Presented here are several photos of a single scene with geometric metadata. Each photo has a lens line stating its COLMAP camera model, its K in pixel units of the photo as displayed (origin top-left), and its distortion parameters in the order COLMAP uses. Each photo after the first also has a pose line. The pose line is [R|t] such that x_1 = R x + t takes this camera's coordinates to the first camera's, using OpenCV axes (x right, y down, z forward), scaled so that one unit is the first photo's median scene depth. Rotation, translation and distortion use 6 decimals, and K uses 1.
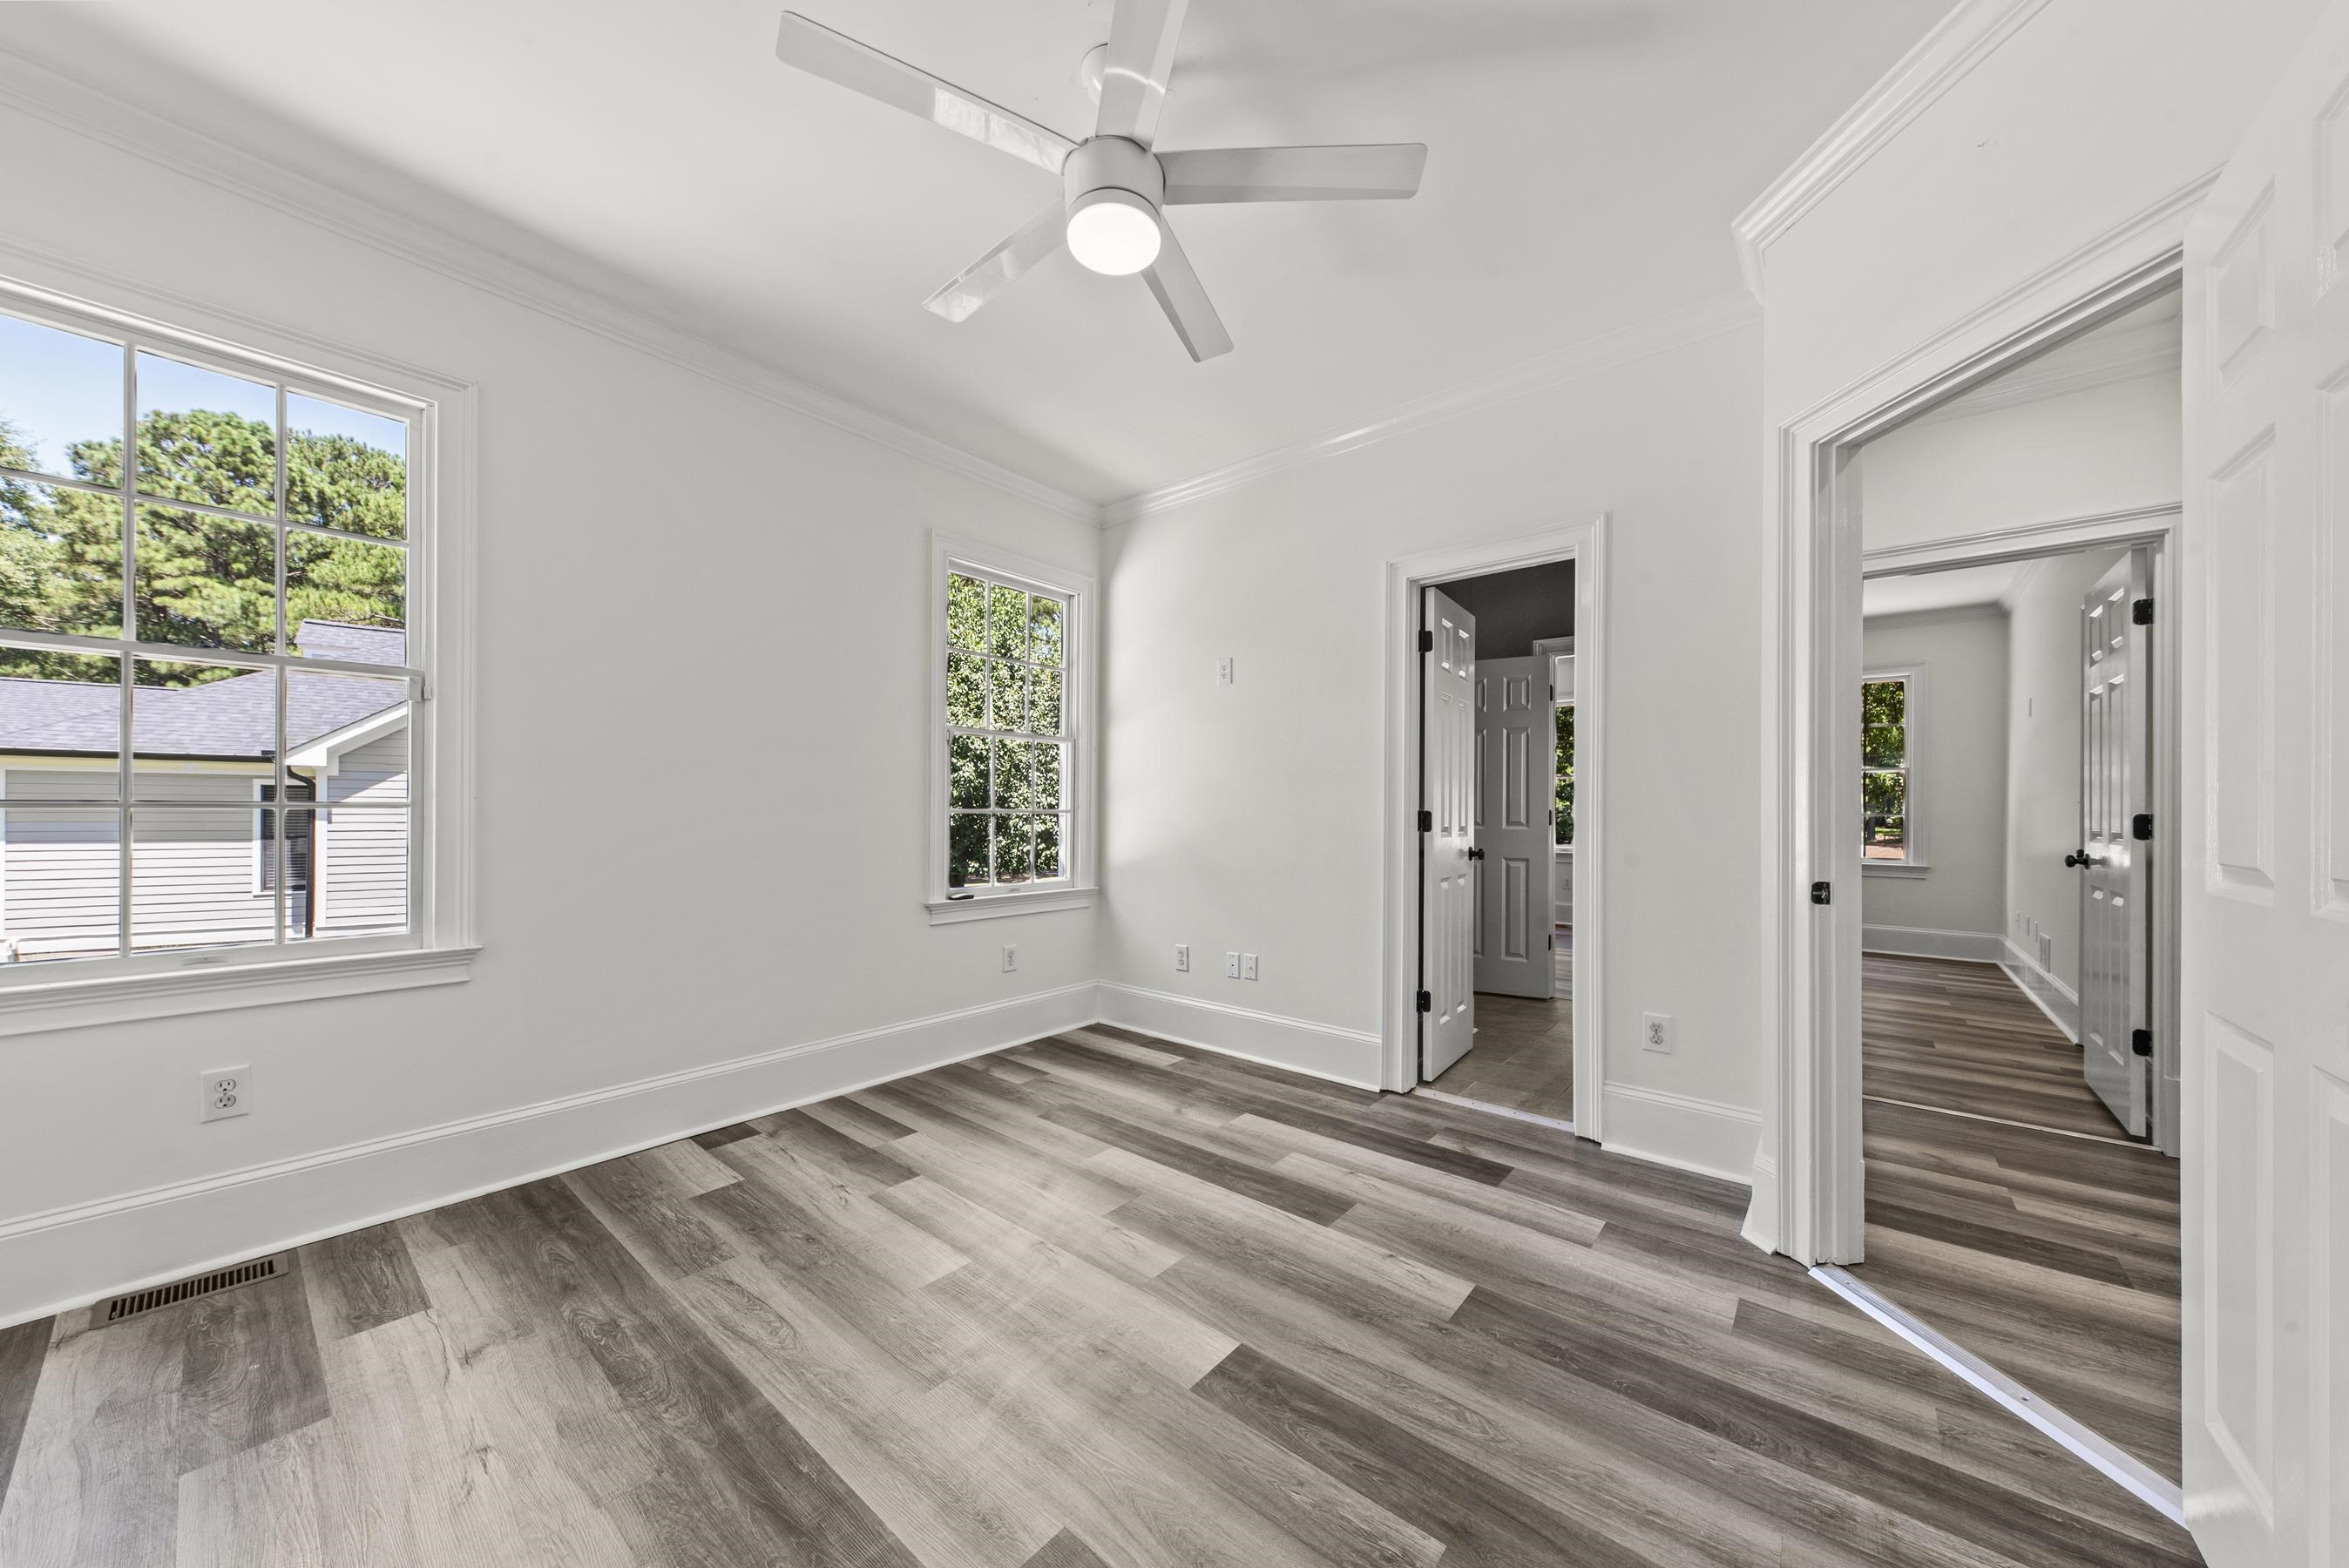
lens RADIAL K [[801.0, 0, 1153.4], [0, 801.0, 774.1], [0, 0, 1]] dist [0.013163, -0.004695]
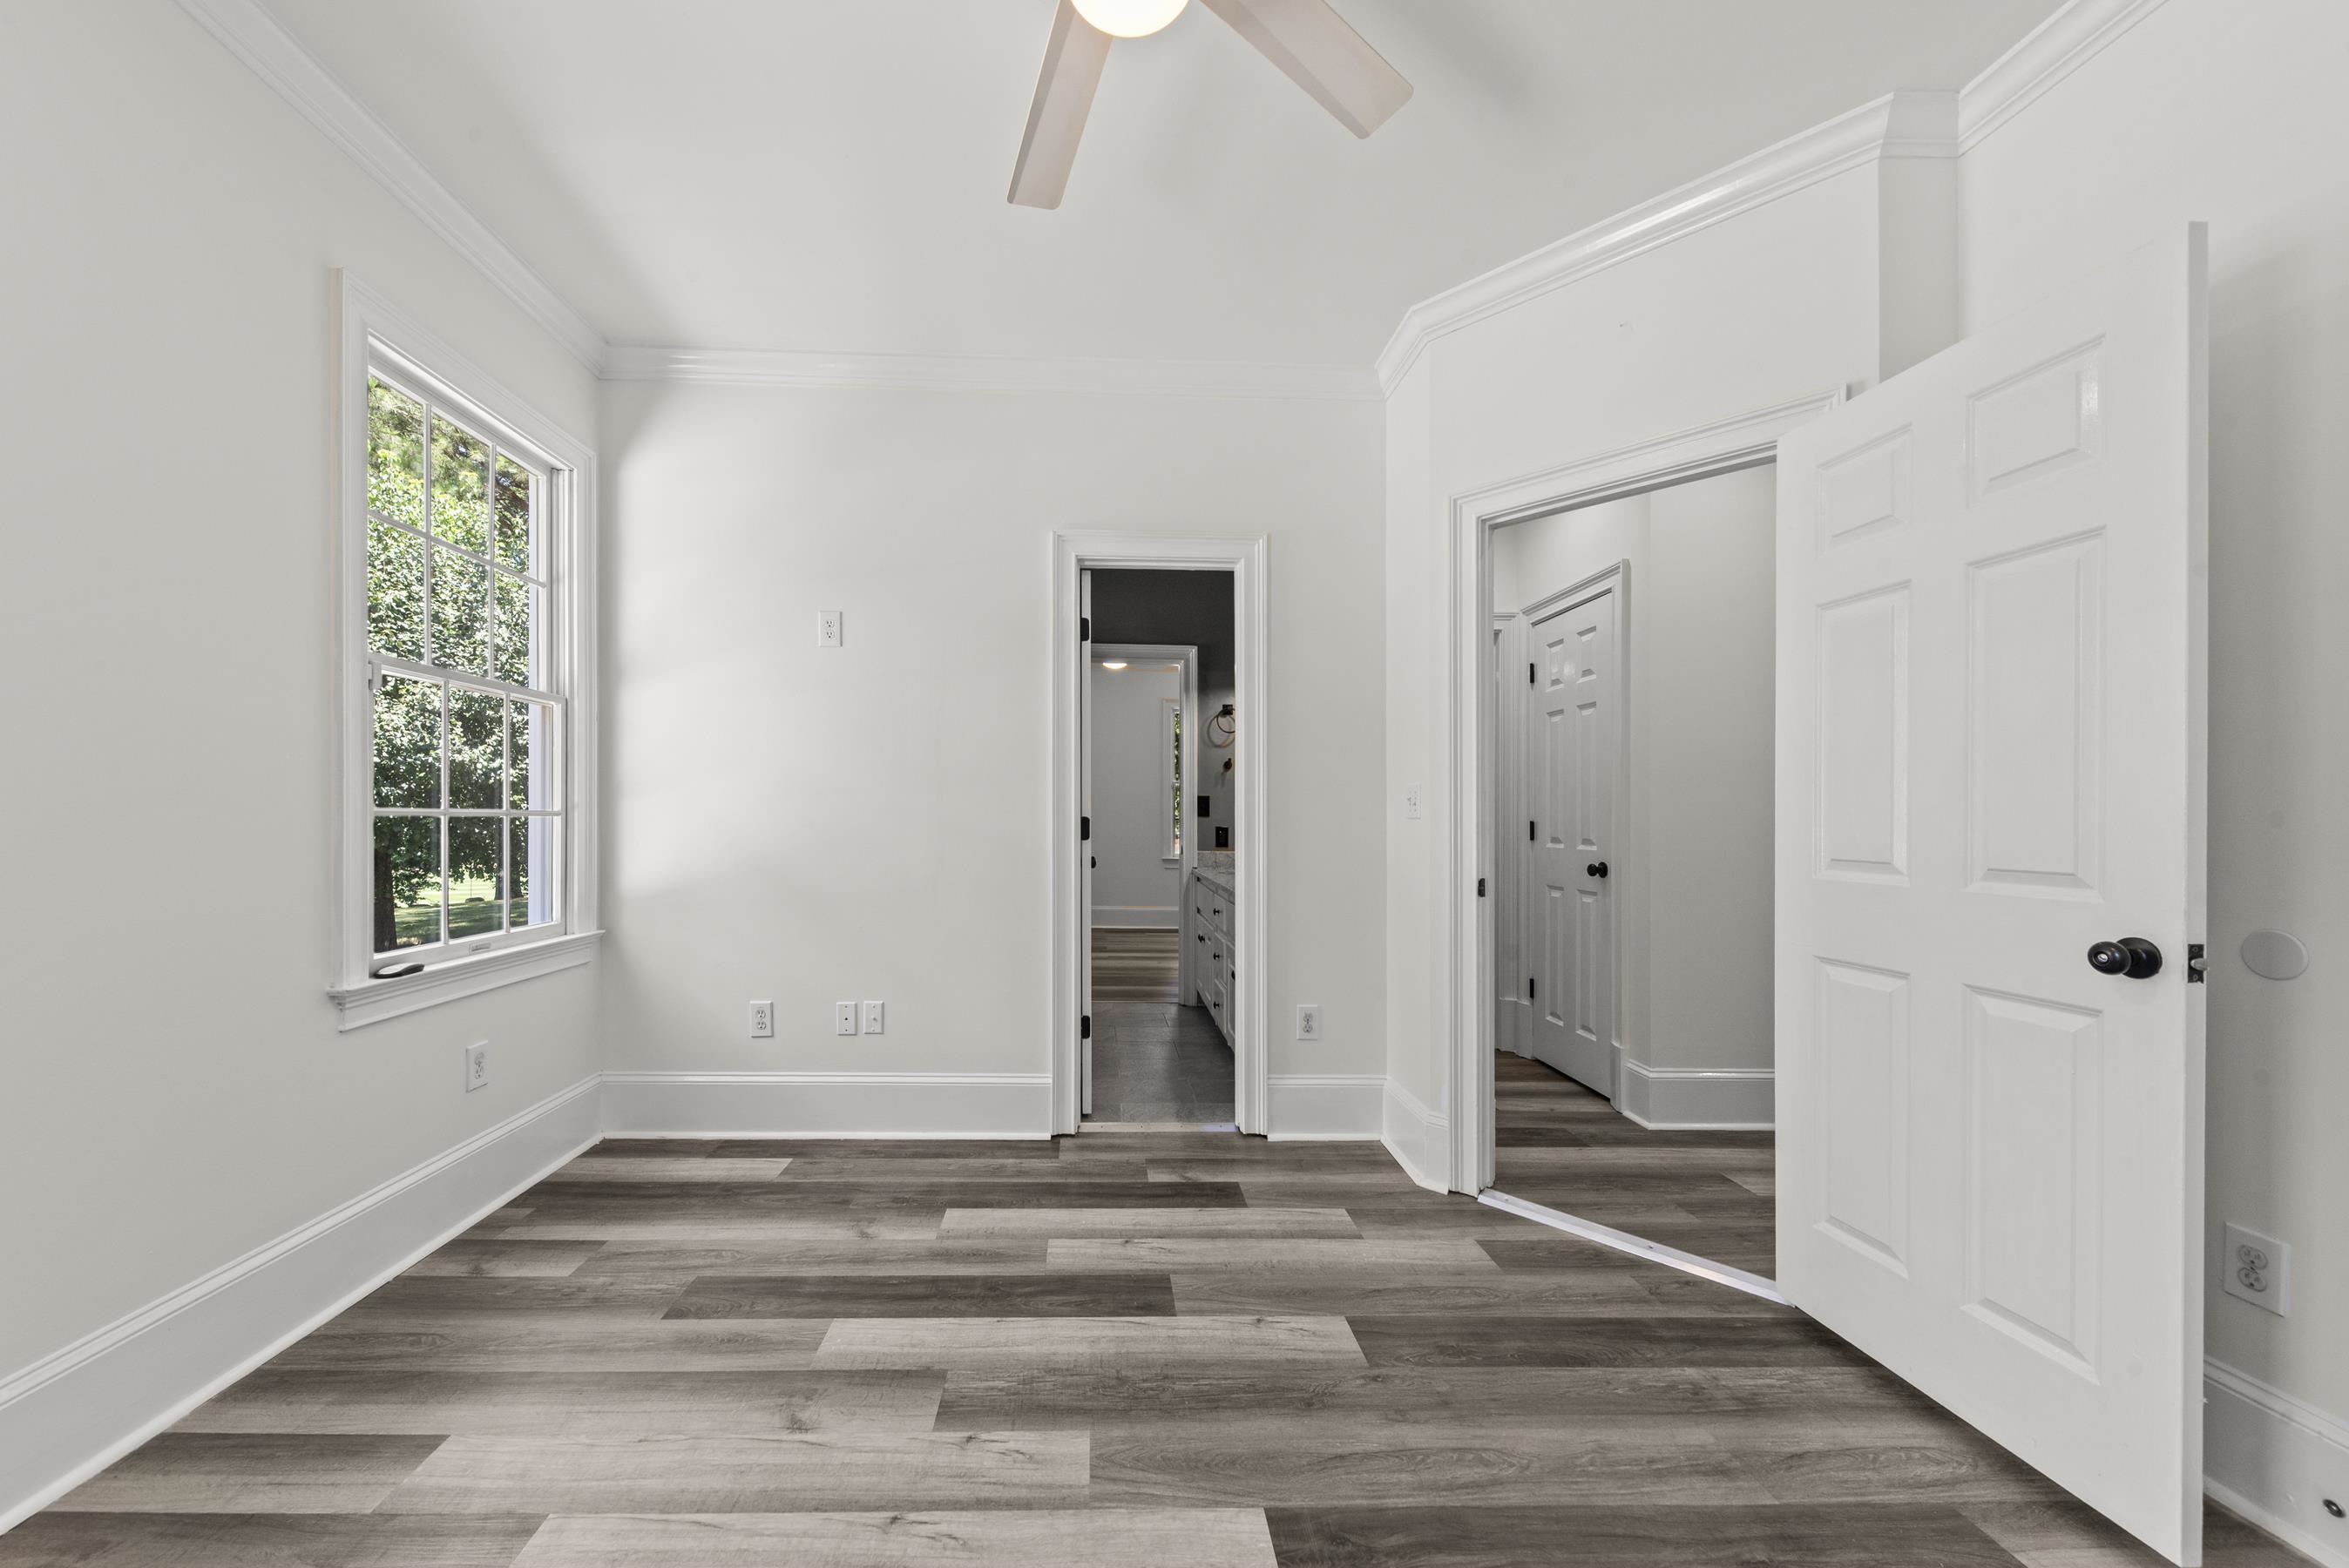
lens RADIAL K [[862.8, 0, 1175.0], [0, 862.8, 793.5], [0, 0, 1]] dist [0.012019, -0.006042]
pose [[0.740494, 0.024687, 0.671610, -0.298065], [-0.039524, 0.999195, 0.006849, 0.010152], [-0.670900, -0.031616, 0.740874, 0.258856]]
